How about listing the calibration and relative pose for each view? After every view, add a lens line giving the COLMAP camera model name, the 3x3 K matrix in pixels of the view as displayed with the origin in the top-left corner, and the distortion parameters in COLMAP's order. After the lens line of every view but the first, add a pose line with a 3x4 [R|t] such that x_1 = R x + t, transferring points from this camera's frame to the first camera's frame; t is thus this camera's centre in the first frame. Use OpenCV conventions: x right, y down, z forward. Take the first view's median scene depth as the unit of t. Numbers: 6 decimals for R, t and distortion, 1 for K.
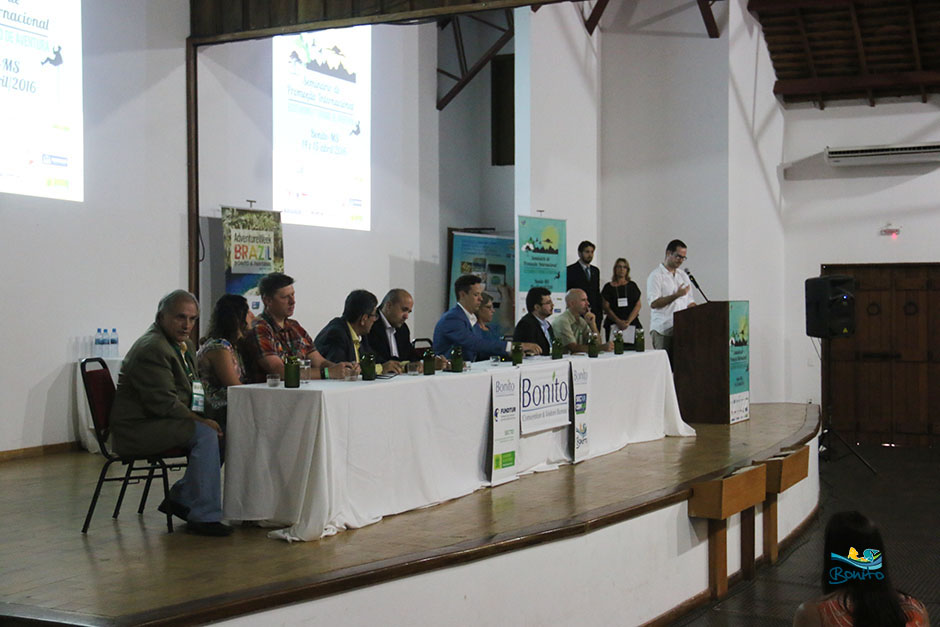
lens RADIAL K [[1288.2, 0, 470.0], [0, 1288.2, 313.5], [0, 0, 1]] dist [0.093634, 0.108047]
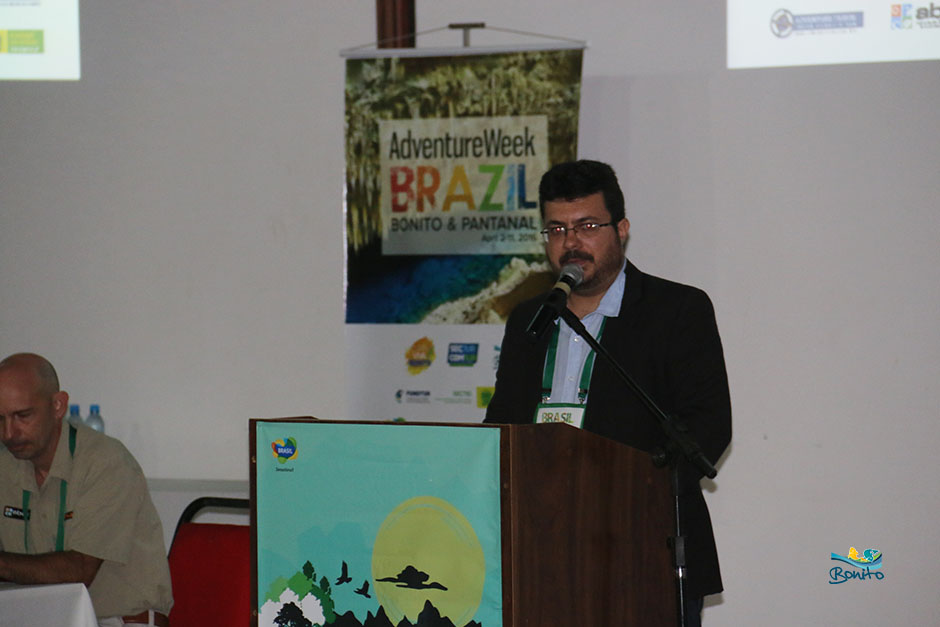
lens RADIAL K [[5148.0, 0, 470.0], [0, 5148.0, 313.5], [0, 0, 1]] dist [1.548075, 11.033725]
pose [[-0.208967, 0.031149, -0.977426, 1.051727], [0.004825, 0.999513, 0.030821, -0.054315], [0.977911, 0.001725, -0.209016, 1.240005]]
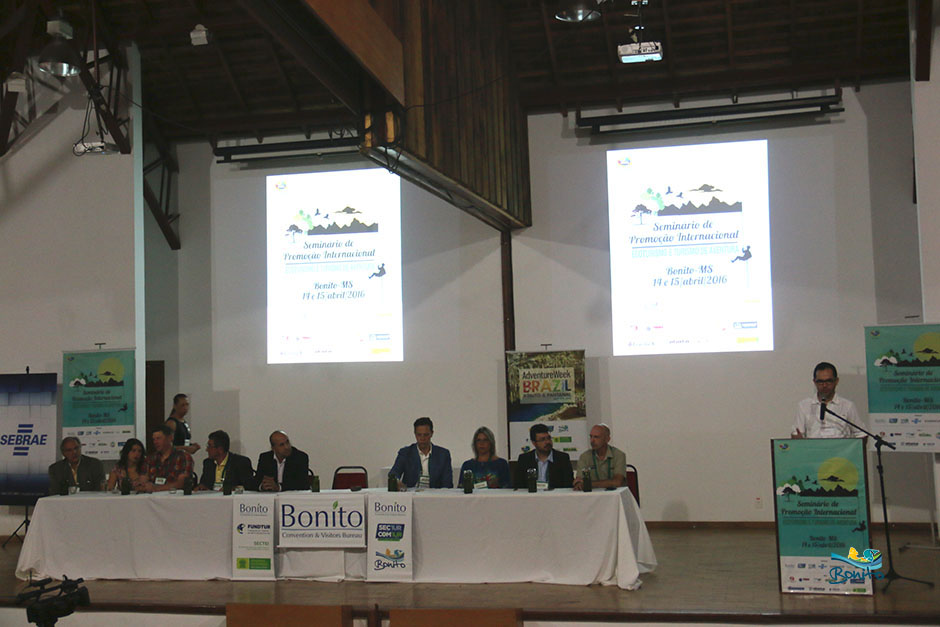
lens RADIAL K [[1200.8, 0, 470.0], [0, 1200.8, 313.5], [0, 0, 1]] dist [-0.006140, 0.500633]
pose [[0.220865, -0.063528, -0.973233, 0.923247], [0.018466, 0.997970, -0.060952, -0.046794], [0.975130, -0.004509, 0.221590, 0.657959]]
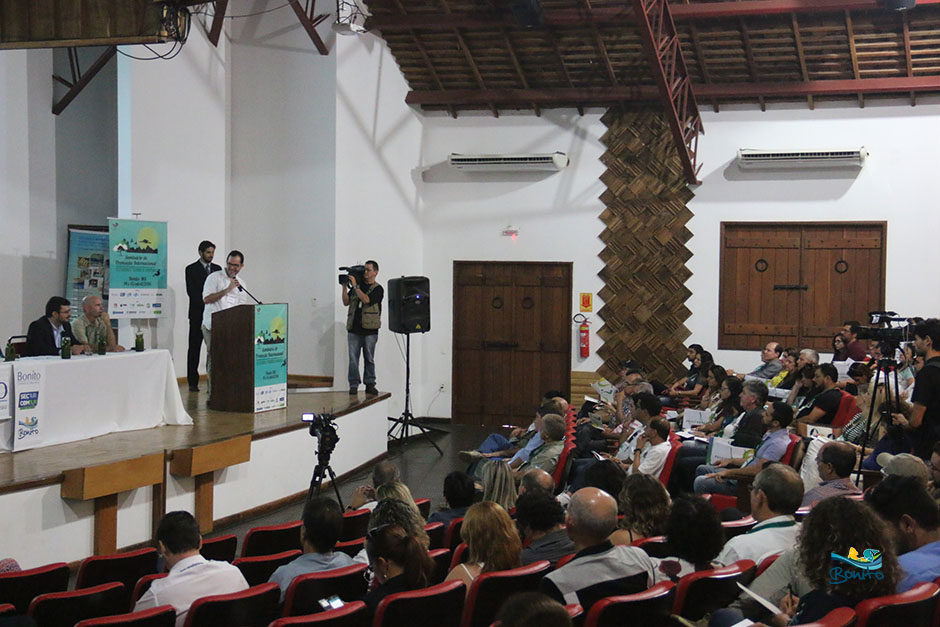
lens RADIAL K [[1352.8, 0, 470.0], [0, 1352.8, 313.5], [0, 0, 1]] dist [0.119980, 0.119682]
pose [[0.997929, 0.012472, 0.063100, 0.319791], [-0.014252, 0.999511, 0.027835, -0.038286], [-0.062722, -0.028677, 0.997619, -0.203584]]
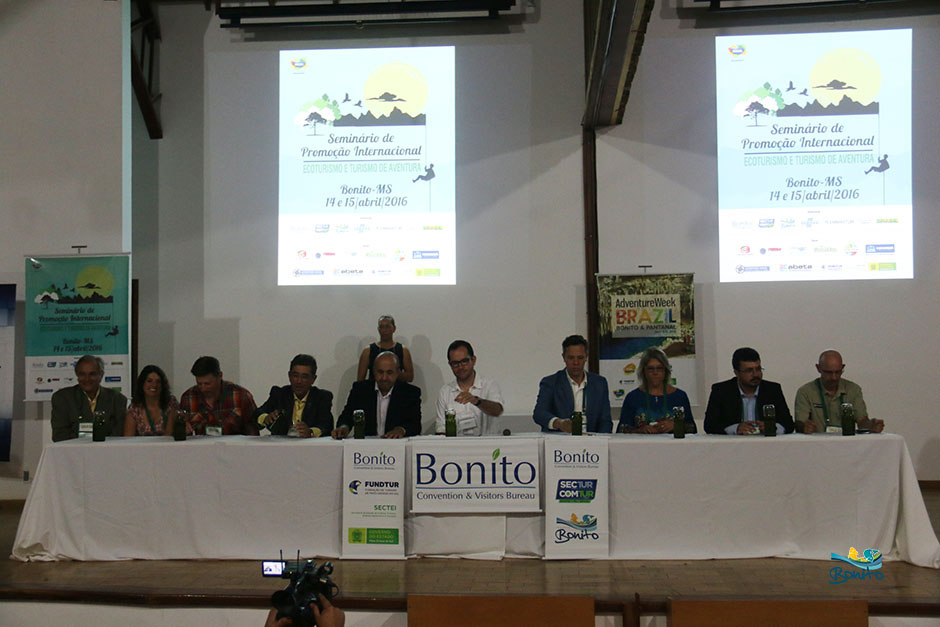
lens RADIAL K [[1138.0, 0, 470.0], [0, 1138.0, 313.5], [0, 0, 1]] dist [-0.024051, 0.420554]
pose [[0.391558, -0.041527, -0.919216, 0.590289], [0.003434, 0.999040, -0.043671, -0.010586], [0.920147, 0.013943, 0.391324, 0.509511]]
